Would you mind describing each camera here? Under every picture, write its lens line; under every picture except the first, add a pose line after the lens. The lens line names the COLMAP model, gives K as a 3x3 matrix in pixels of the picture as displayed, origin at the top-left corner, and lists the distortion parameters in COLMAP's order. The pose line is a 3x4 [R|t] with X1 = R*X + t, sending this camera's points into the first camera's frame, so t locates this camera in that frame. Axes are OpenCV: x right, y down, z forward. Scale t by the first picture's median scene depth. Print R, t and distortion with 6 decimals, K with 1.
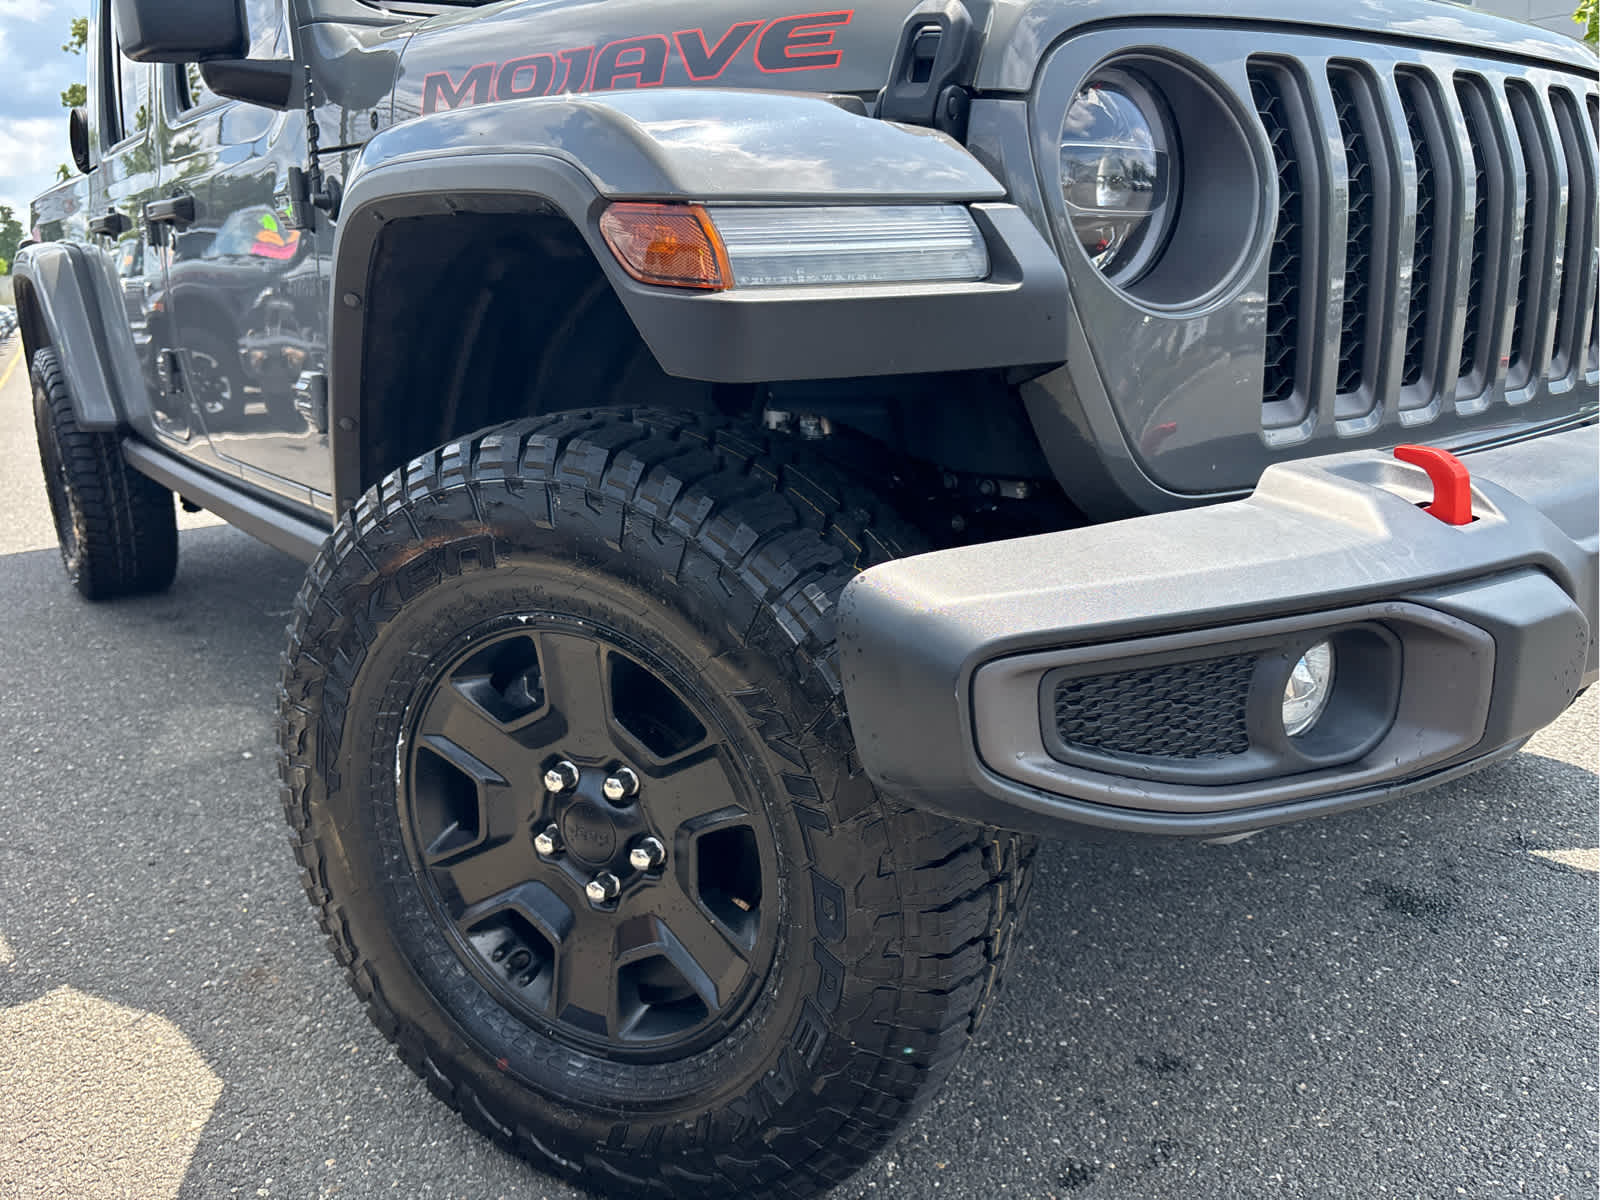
lens RADIAL K [[1229.2, 0, 800.0], [0, 1229.2, 600.0], [0, 0, 1]] dist [0.067020, -0.075601]
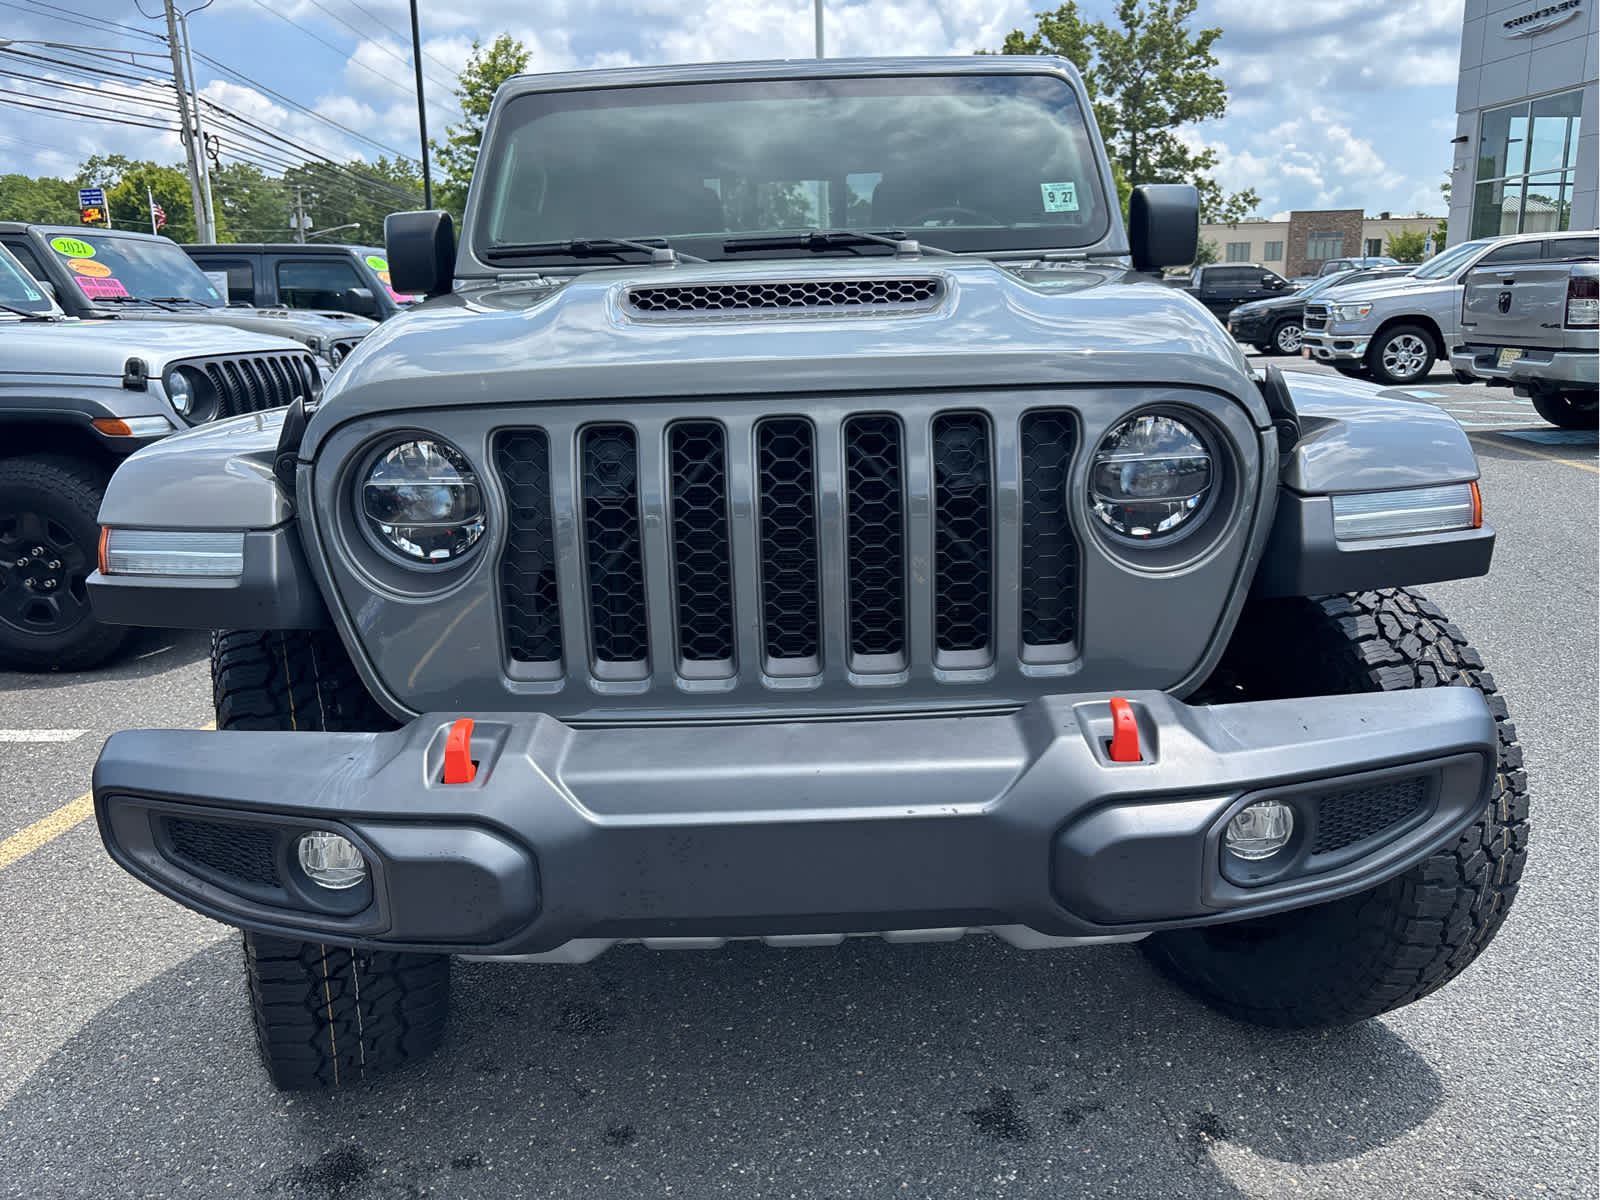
lens RADIAL K [[1229.2, 0, 800.0], [0, 1229.2, 600.0], [0, 0, 1]] dist [0.067020, -0.075601]
pose [[0.803715, 0.150622, -0.575634, 1.369075], [-0.147861, 0.987641, 0.051983, -0.335781], [0.576350, 0.043335, 0.816053, 0.046447]]
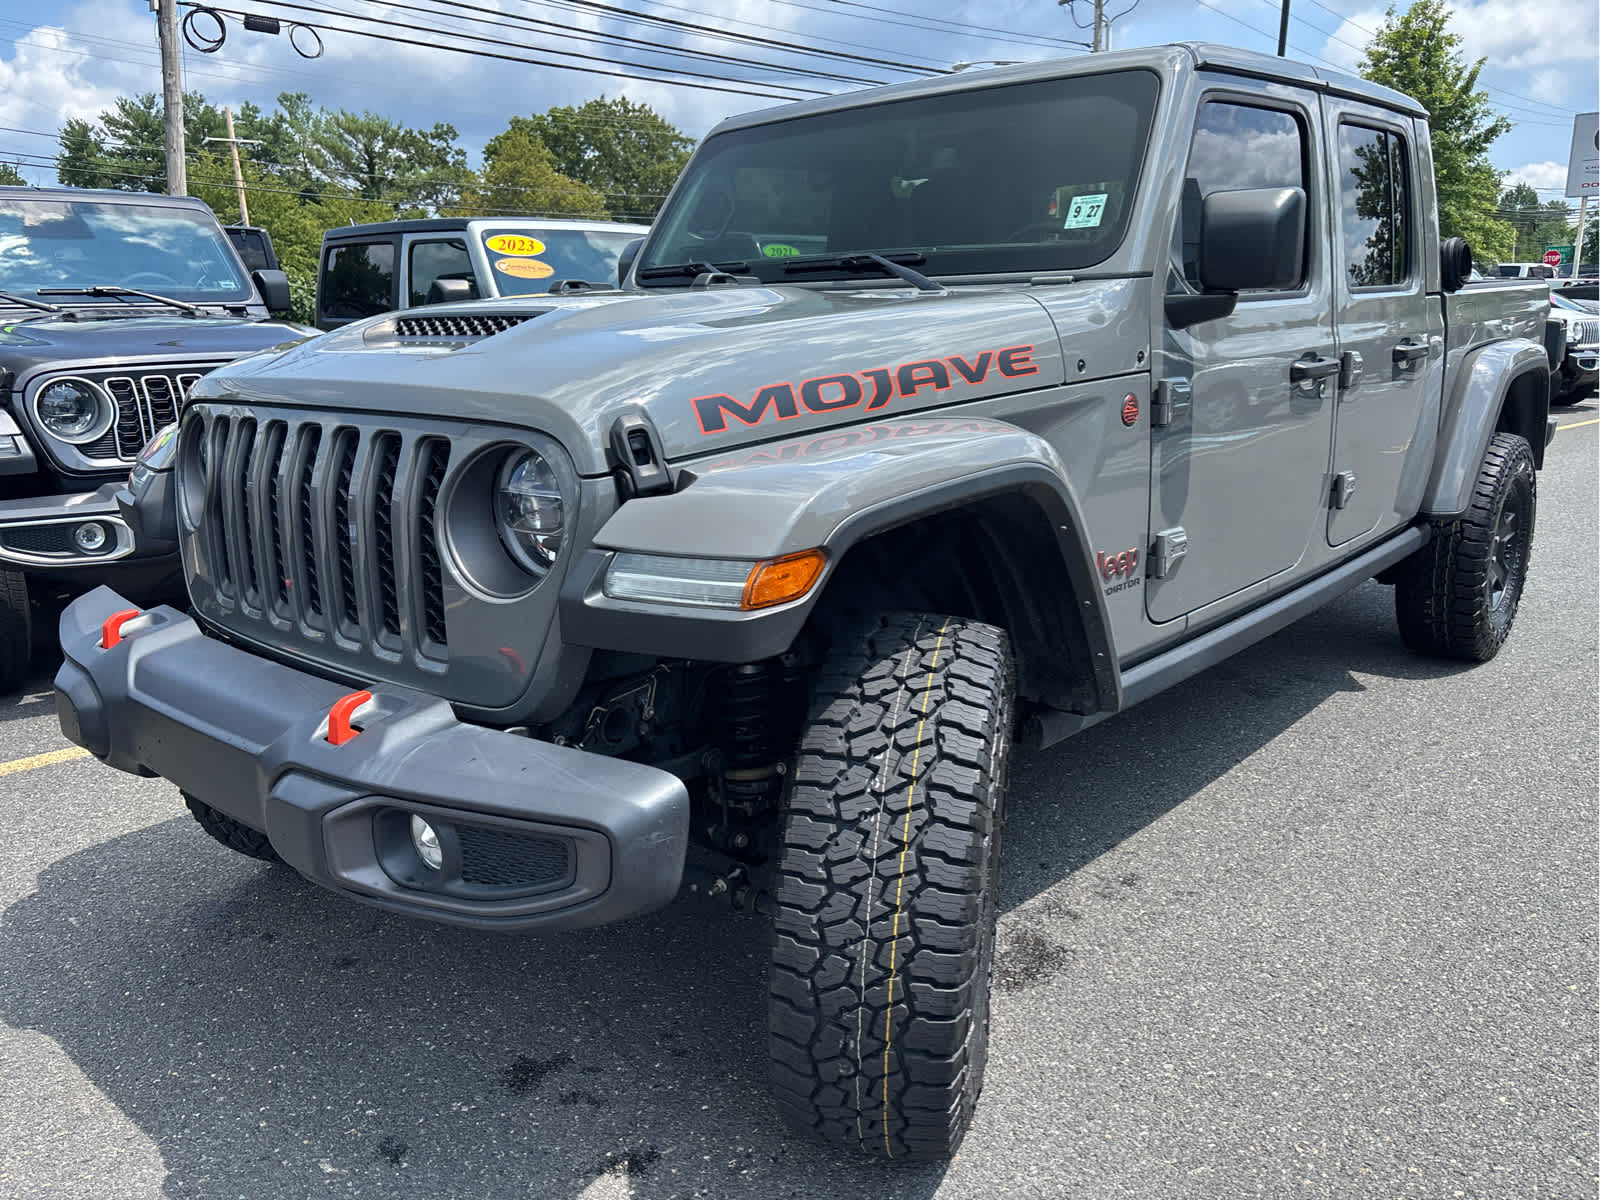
lens RADIAL K [[1229.2, 0, 800.0], [0, 1229.2, 600.0], [0, 0, 1]] dist [0.067020, -0.075601]
pose [[0.204639, 0.259224, -0.943889, 2.364714], [-0.239243, 0.948295, 0.208565, -0.745201], [0.949150, 0.183138, 0.256076, 1.360133]]
